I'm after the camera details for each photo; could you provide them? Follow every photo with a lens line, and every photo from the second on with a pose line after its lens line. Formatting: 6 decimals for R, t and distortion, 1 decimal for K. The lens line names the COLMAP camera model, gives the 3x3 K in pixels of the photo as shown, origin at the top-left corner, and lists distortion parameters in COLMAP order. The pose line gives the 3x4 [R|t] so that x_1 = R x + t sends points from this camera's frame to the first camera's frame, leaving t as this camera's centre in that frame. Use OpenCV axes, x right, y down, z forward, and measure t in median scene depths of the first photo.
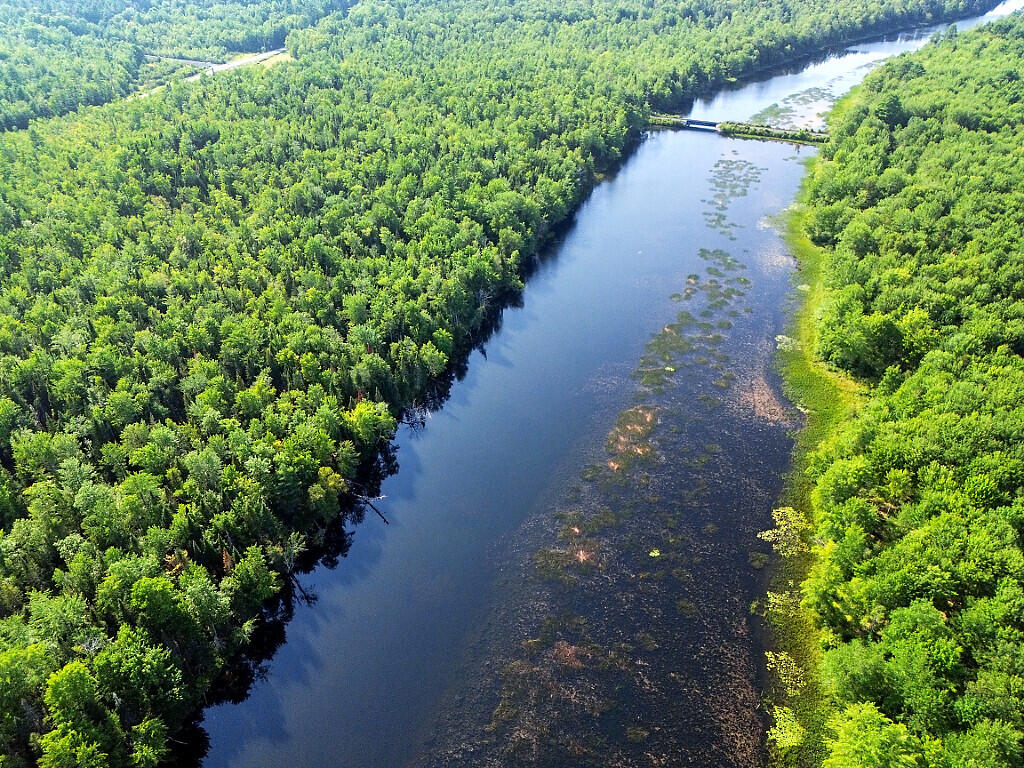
lens RADIAL K [[720.6, 0, 515.1], [0, 720.6, 384.6], [0, 0, 1]] dist [0.074012, -0.072606]
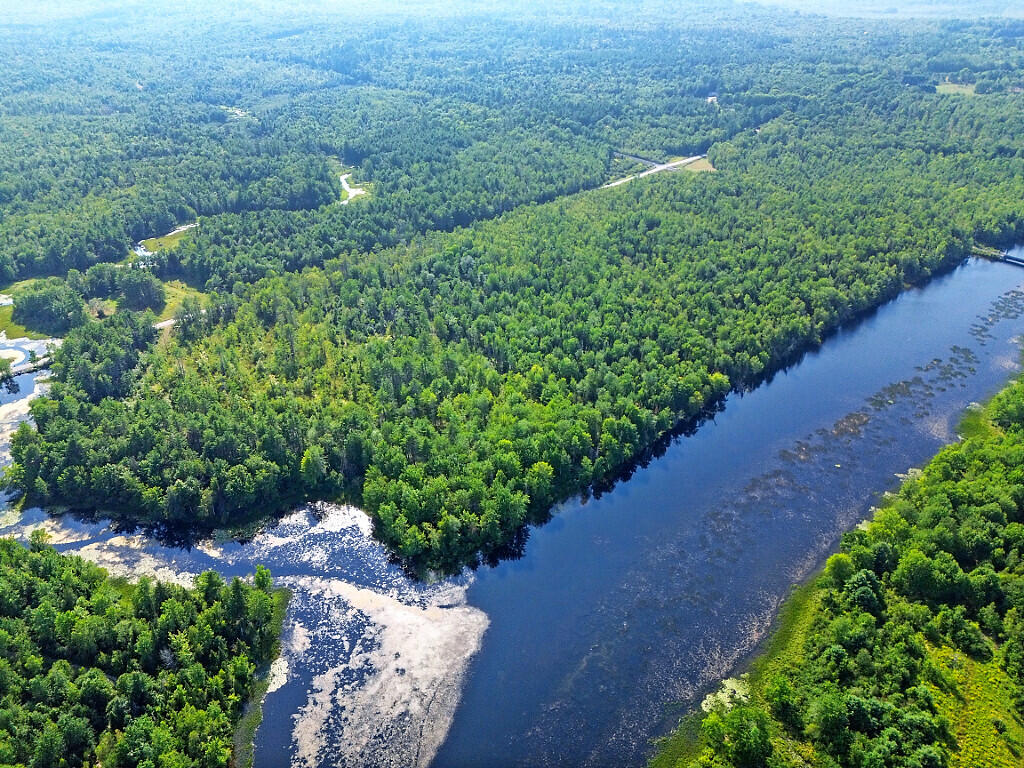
lens RADIAL K [[717.4, 0, 515.2], [0, 717.4, 386.8], [0, 0, 1]] dist [0.082225, -0.091777]
pose [[0.876936, 0.239354, -0.416765, 0.138726], [-0.264381, 0.964415, -0.002420, 0.189453], [0.401355, 0.112307, 0.909011, -0.993810]]
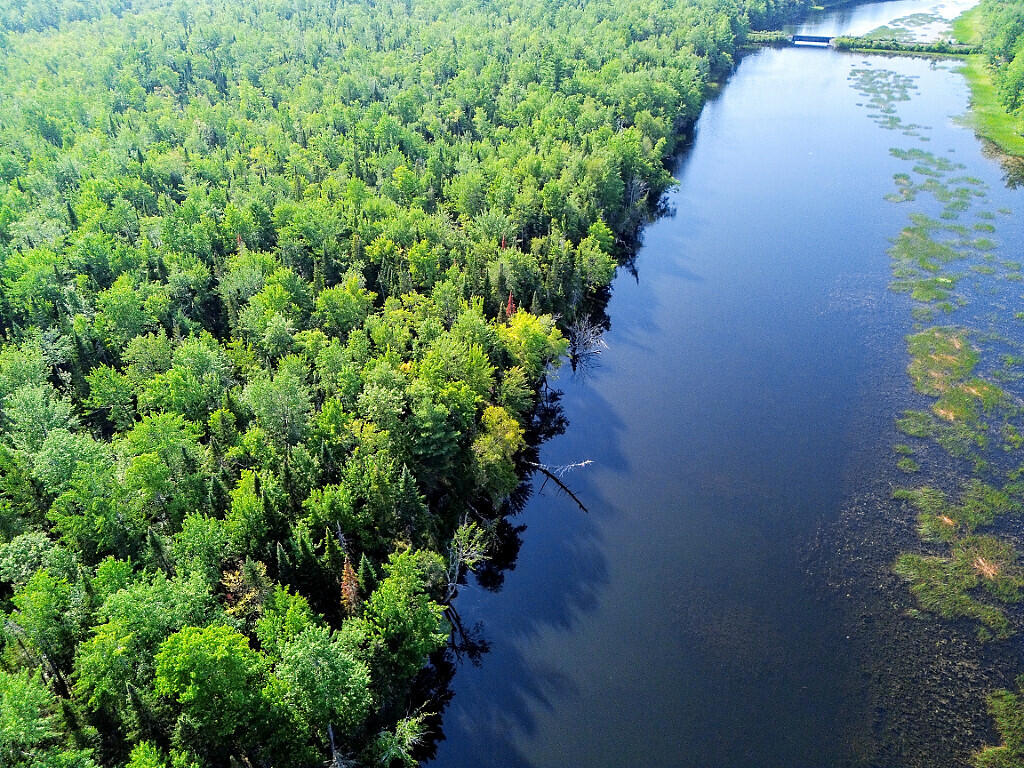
lens RADIAL K [[720.6, 0, 515.1], [0, 720.6, 384.6], [0, 0, 1]] dist [0.074012, -0.072606]
pose [[0.999925, -0.007938, 0.009294, -0.182197], [0.007959, 0.999966, -0.002255, 0.070672], [-0.009276, 0.002329, 0.999954, 0.326985]]
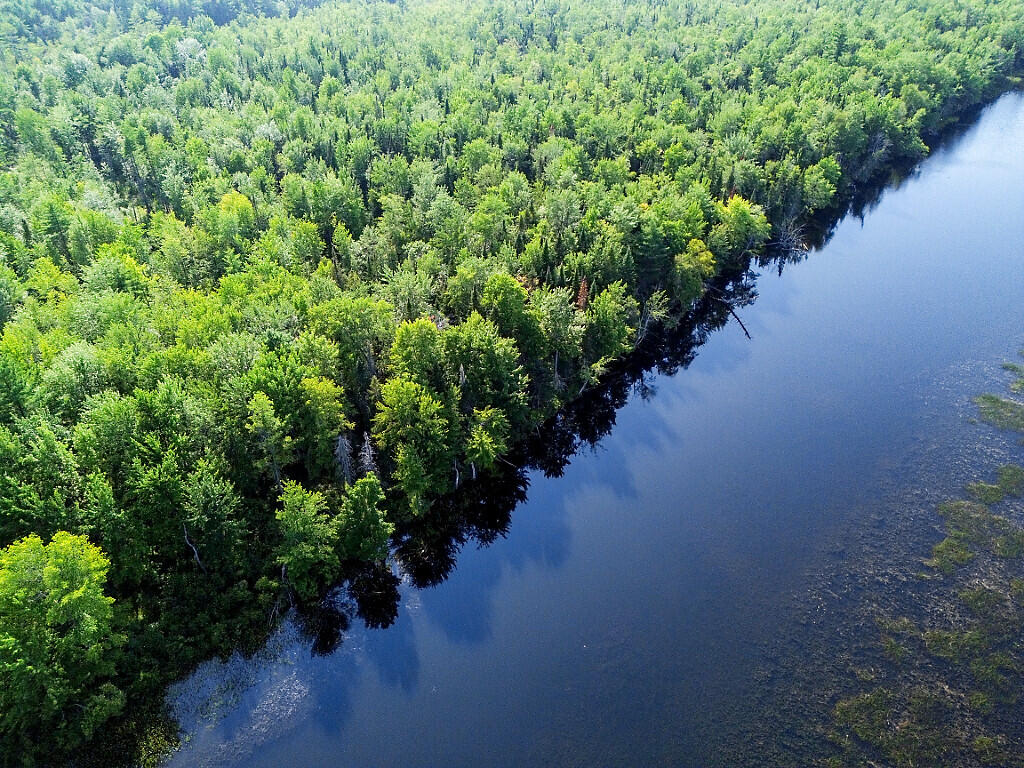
lens RADIAL K [[720.6, 0, 515.1], [0, 720.6, 384.6], [0, 0, 1]] dist [0.074012, -0.072606]
pose [[0.928764, 0.212380, -0.303797, -0.124329], [-0.212015, 0.976654, 0.034595, 0.206940], [0.304052, 0.032279, 0.952108, 0.129543]]
